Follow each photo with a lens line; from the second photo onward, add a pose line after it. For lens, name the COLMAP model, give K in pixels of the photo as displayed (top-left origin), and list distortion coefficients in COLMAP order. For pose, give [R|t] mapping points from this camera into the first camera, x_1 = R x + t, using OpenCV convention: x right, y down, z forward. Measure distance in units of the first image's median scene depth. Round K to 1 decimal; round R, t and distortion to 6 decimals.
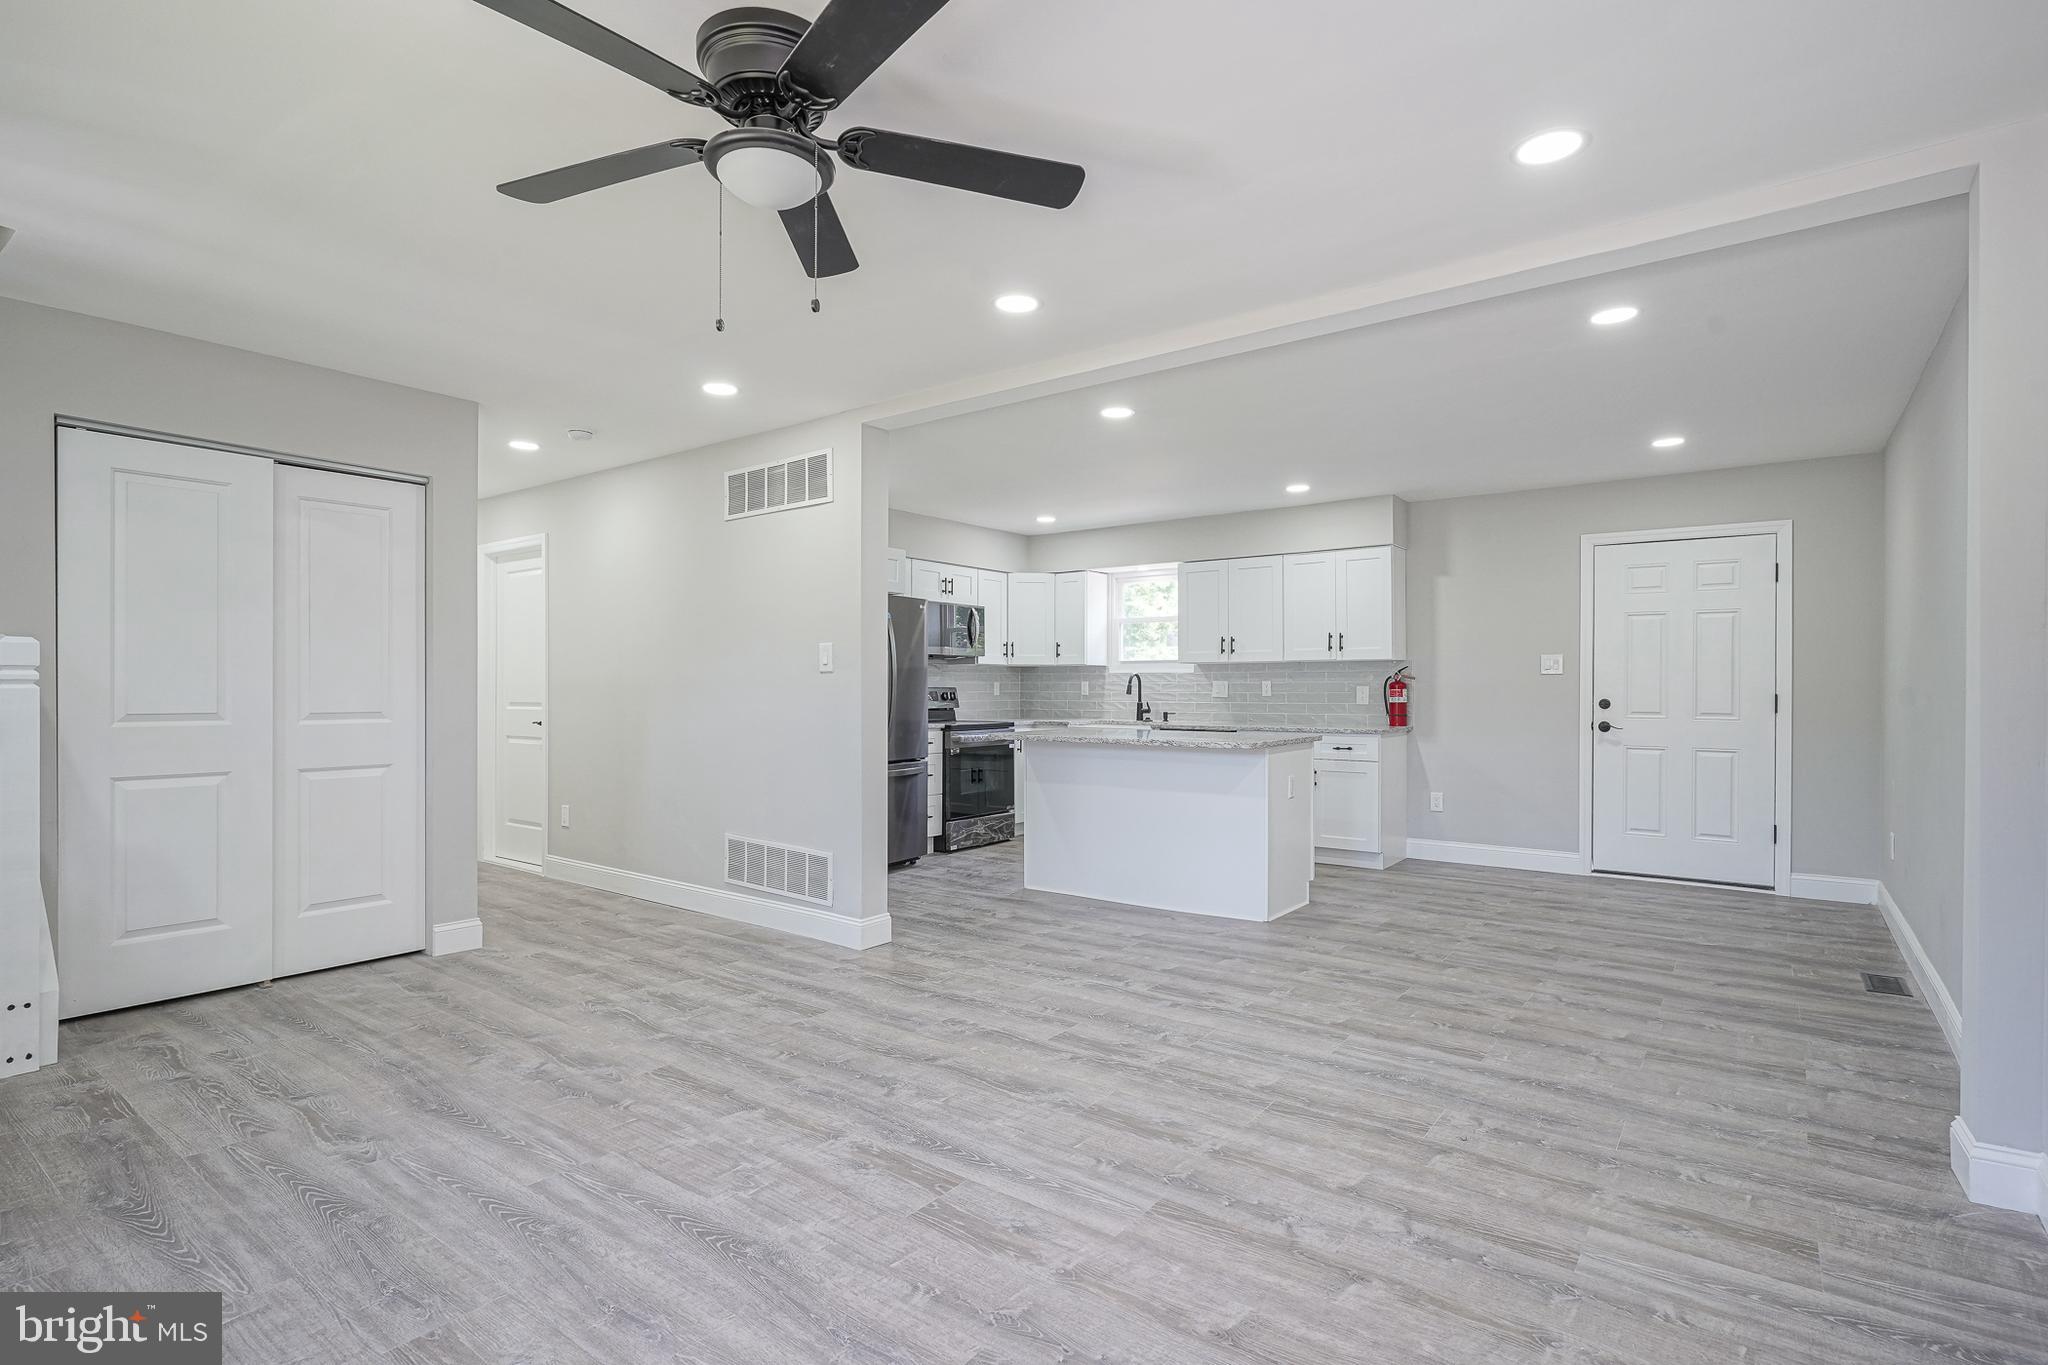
lens RADIAL K [[999.3, 0, 1013.0], [0, 999.3, 686.7], [0, 0, 1]] dist [-0.009686, 0.005174]
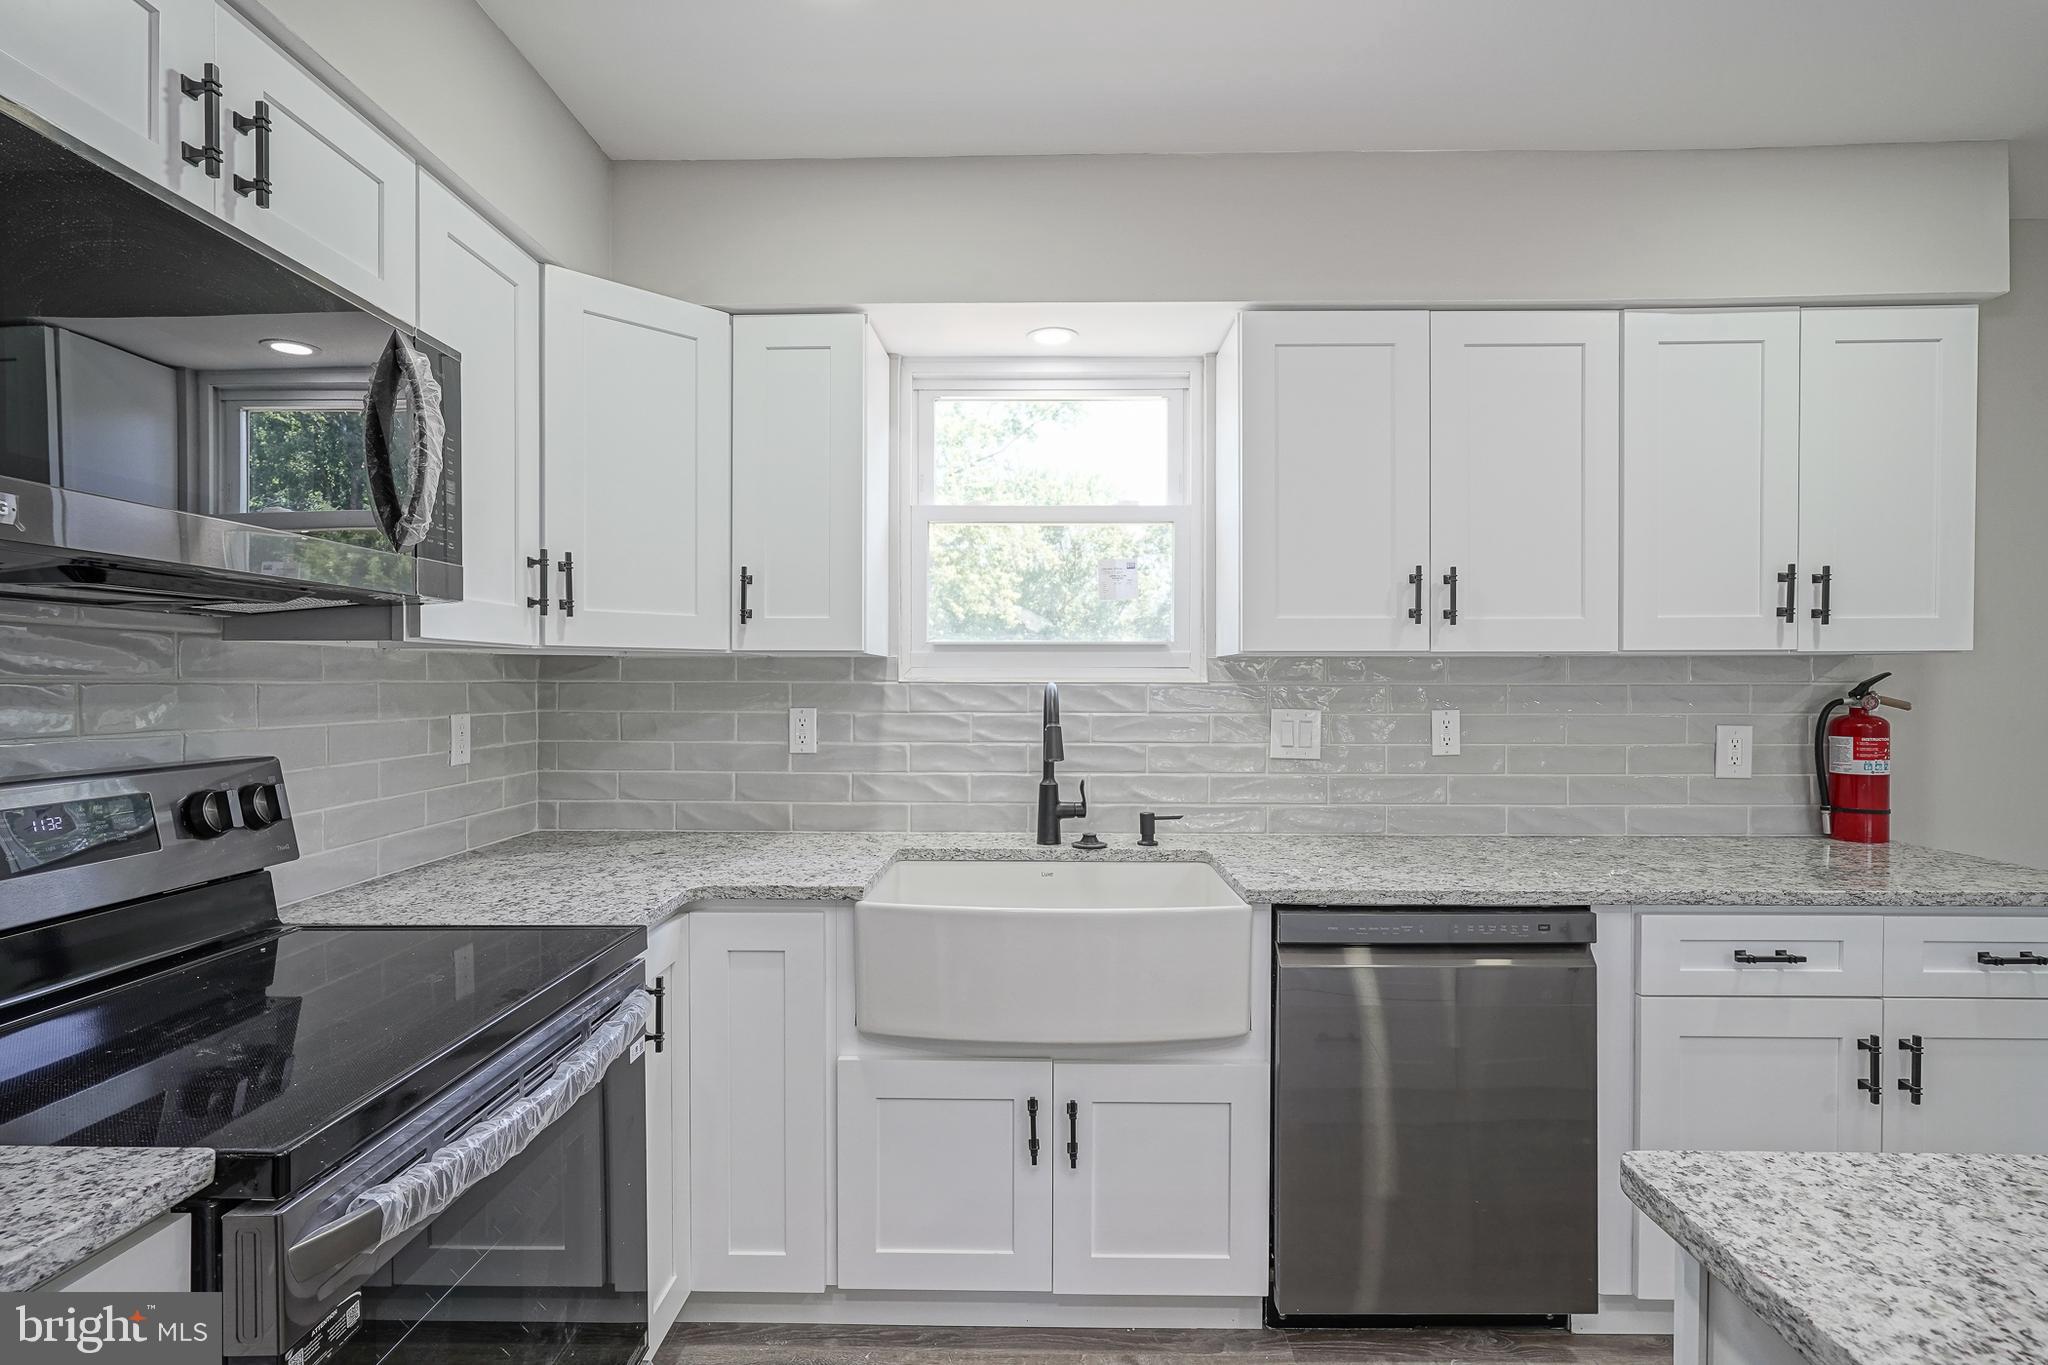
lens RADIAL K [[999.3, 0, 1022.2], [0, 999.3, 693.5], [0, 0, 1]] dist [-0.009686, 0.005174]
pose [[0.807513, -0.007298, 0.589805, -0.055188], [-0.001419, 0.999897, 0.014316, -0.015127], [-0.589848, -0.012397, 0.807419, 0.771802]]
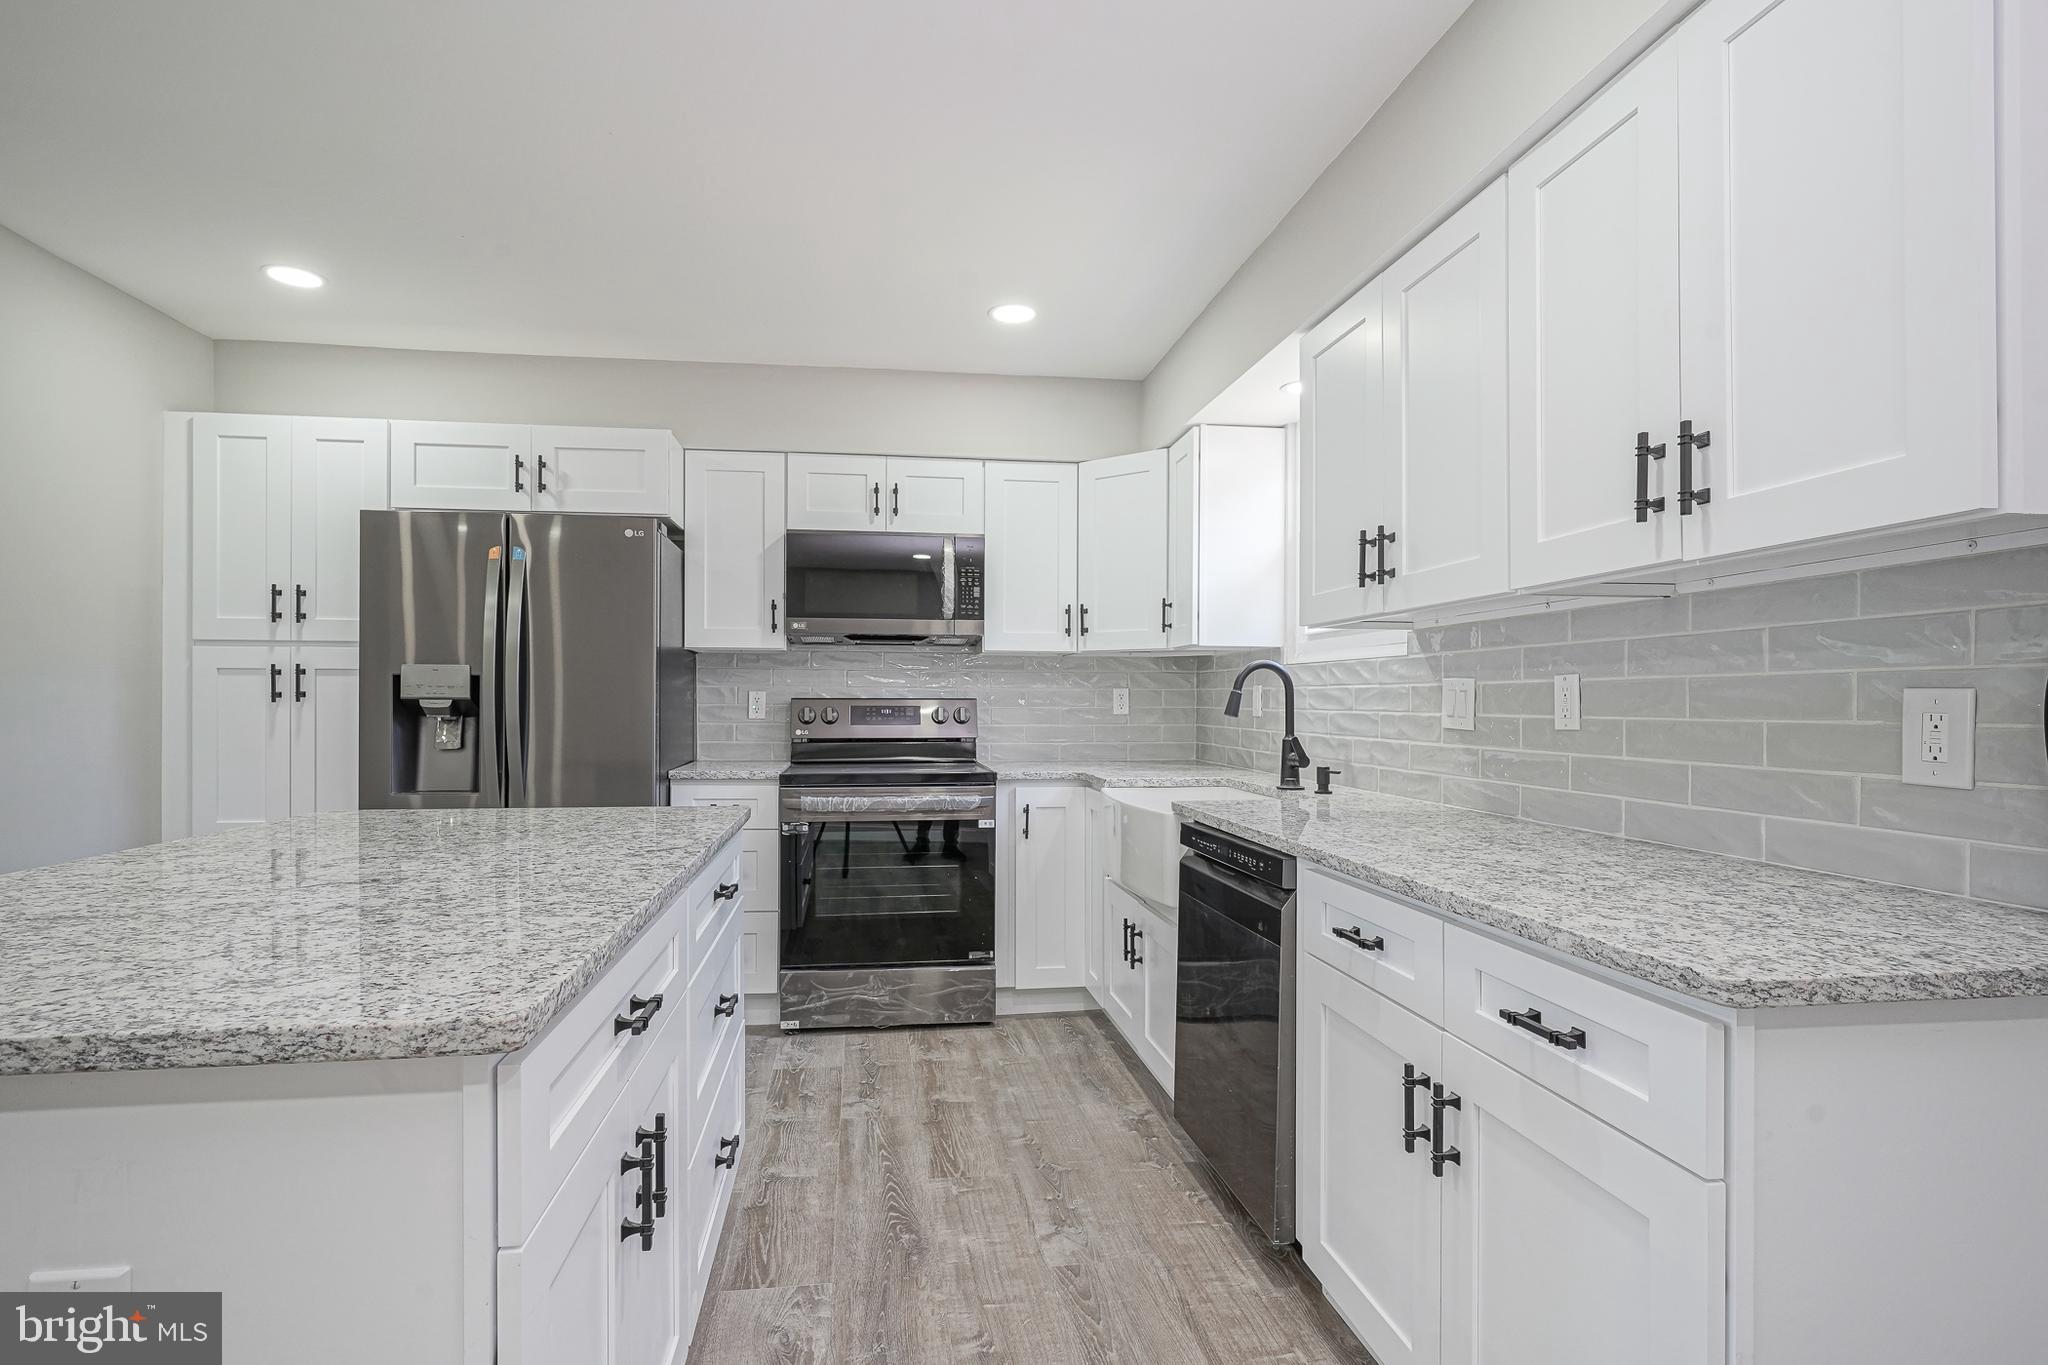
lens RADIAL K [[999.3, 0, 979.4], [0, 999.3, 706.8], [0, 0, 1]] dist [-0.009686, 0.005174]
pose [[0.690707, 0.005927, -0.723111, 0.323232], [-0.001613, 0.999977, 0.006656, 0.001392], [0.723133, -0.003431, 0.690700, 0.657107]]
